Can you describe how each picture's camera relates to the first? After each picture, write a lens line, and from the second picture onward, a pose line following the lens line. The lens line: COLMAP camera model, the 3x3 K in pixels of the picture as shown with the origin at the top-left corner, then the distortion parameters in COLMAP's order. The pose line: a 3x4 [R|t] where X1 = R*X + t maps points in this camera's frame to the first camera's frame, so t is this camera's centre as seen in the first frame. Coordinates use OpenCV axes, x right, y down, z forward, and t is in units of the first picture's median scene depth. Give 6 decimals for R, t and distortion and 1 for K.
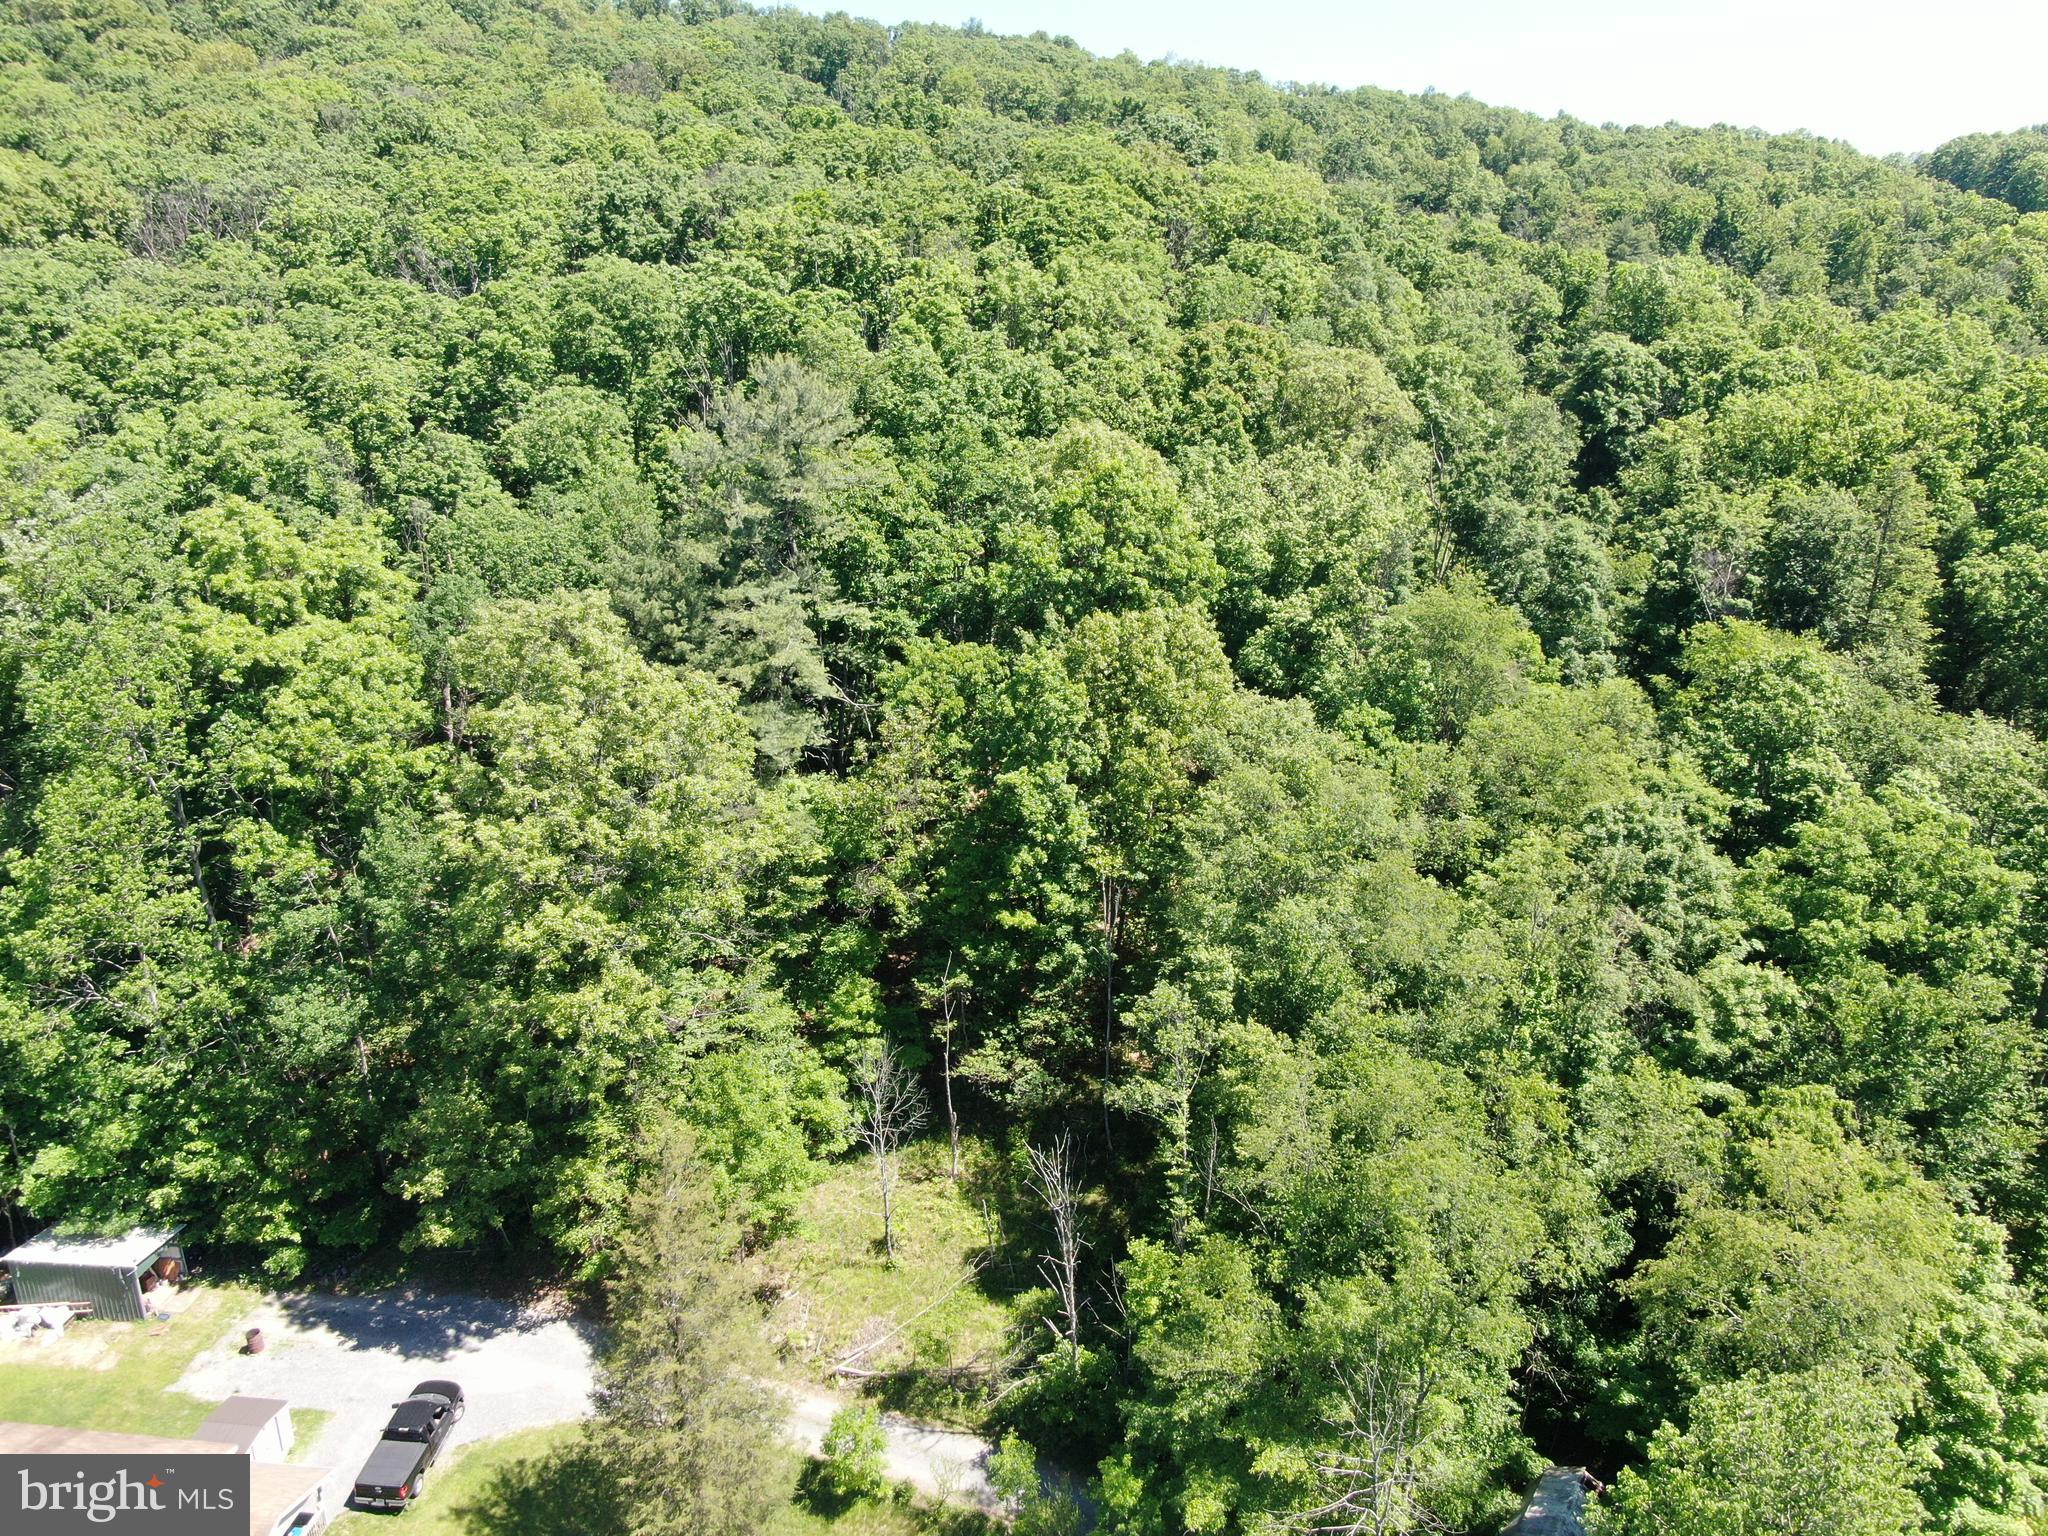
lens RADIAL K [[1467.7, 0, 1017.7], [0, 1467.7, 783.3], [0, 0, 1]] dist [-0.022513, 0.013475]
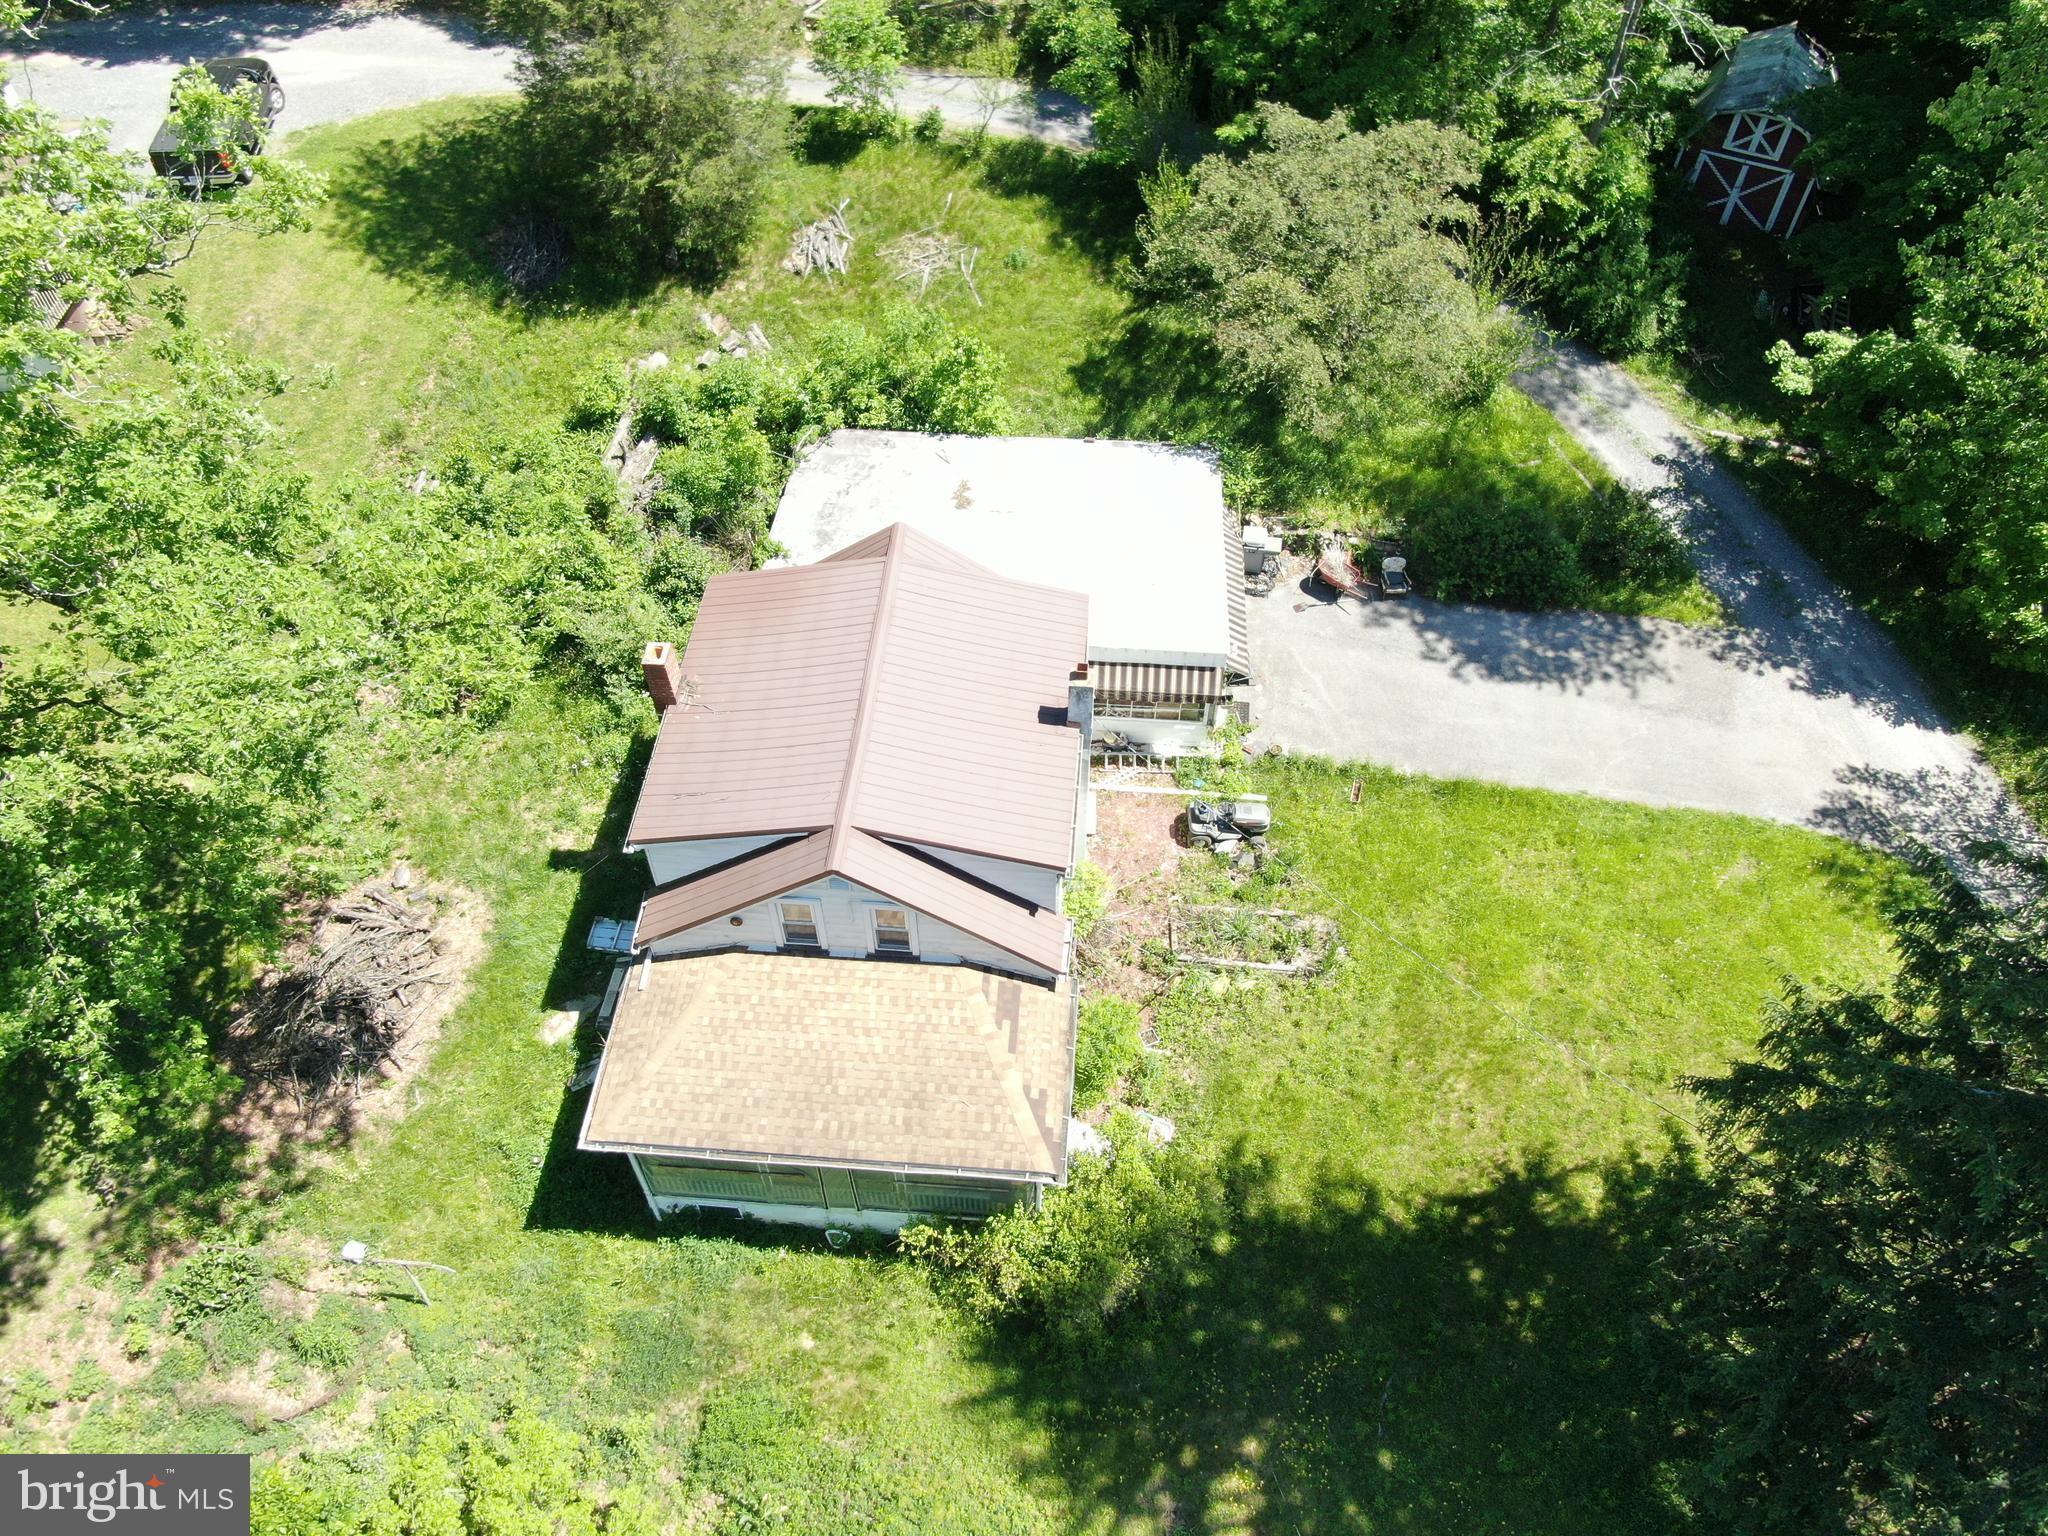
lens RADIAL K [[1467.7, 0, 1026.2], [0, 1467.7, 767.1], [0, 0, 1]] dist [-0.022513, 0.013475]
pose [[0.987798, -0.126647, 0.090636, -0.125191], [0.061360, 0.851392, 0.520929, 0.344915], [-0.143141, -0.509012, 0.848774, 0.179758]]
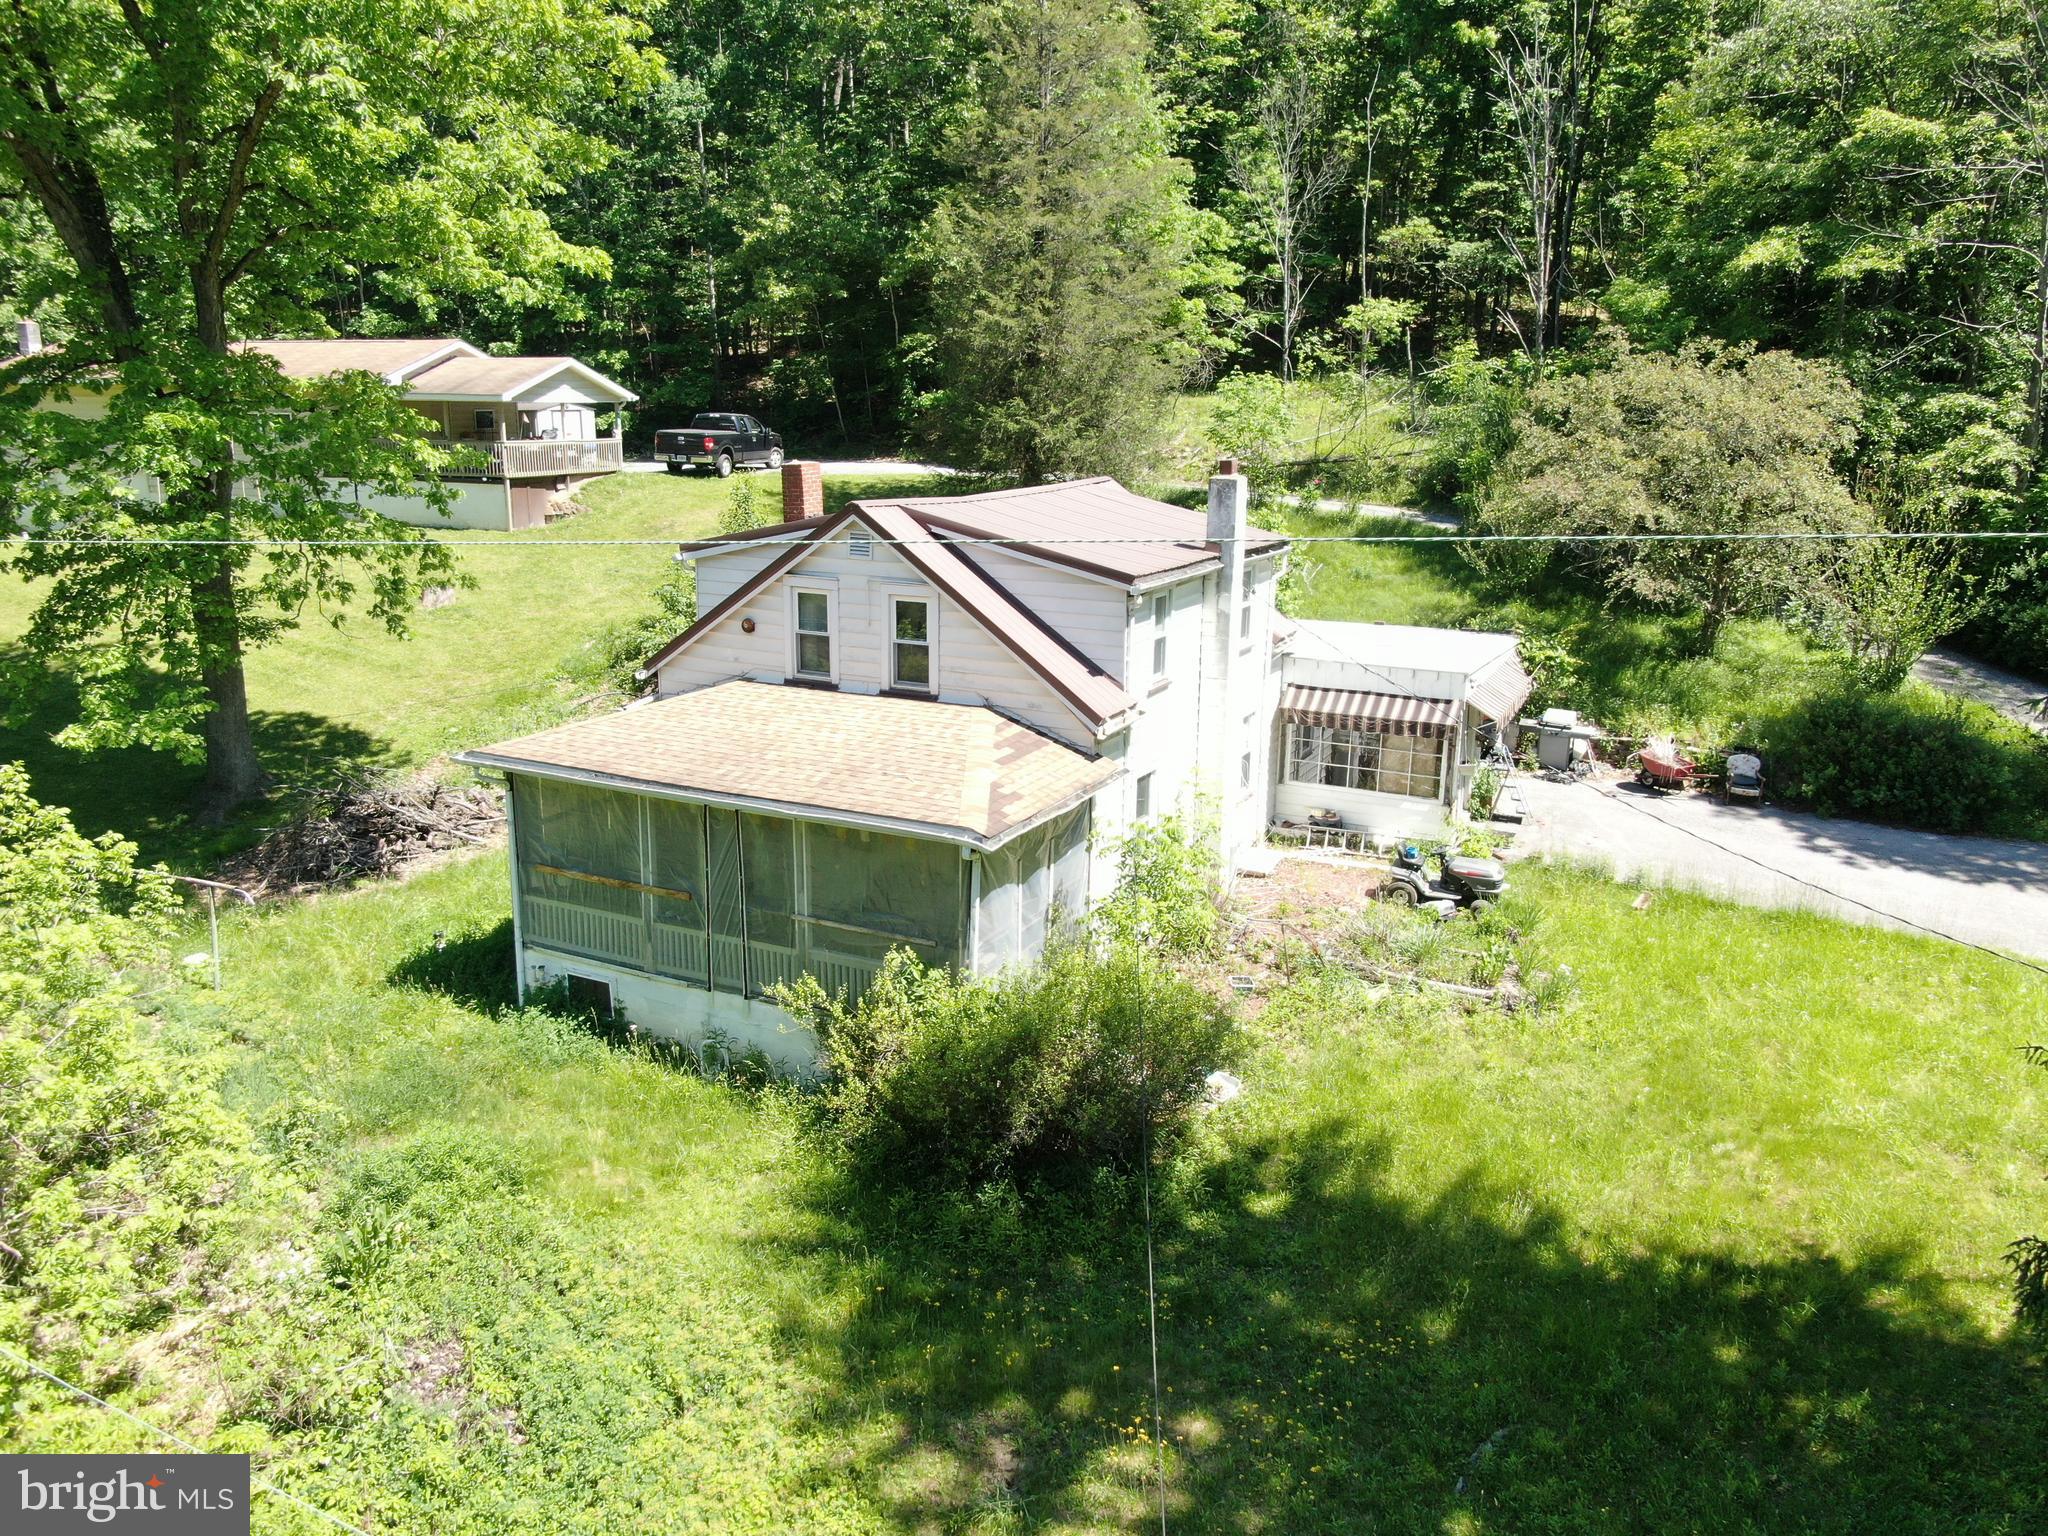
lens RADIAL K [[1467.7, 0, 1024.3], [0, 1467.7, 770.3], [0, 0, 1]] dist [-0.022513, 0.013475]
pose [[0.972507, 0.054247, -0.226467, -0.035497], [-0.072178, 0.994814, -0.071659, 0.631599], [0.221405, 0.086035, 0.971379, 0.201074]]
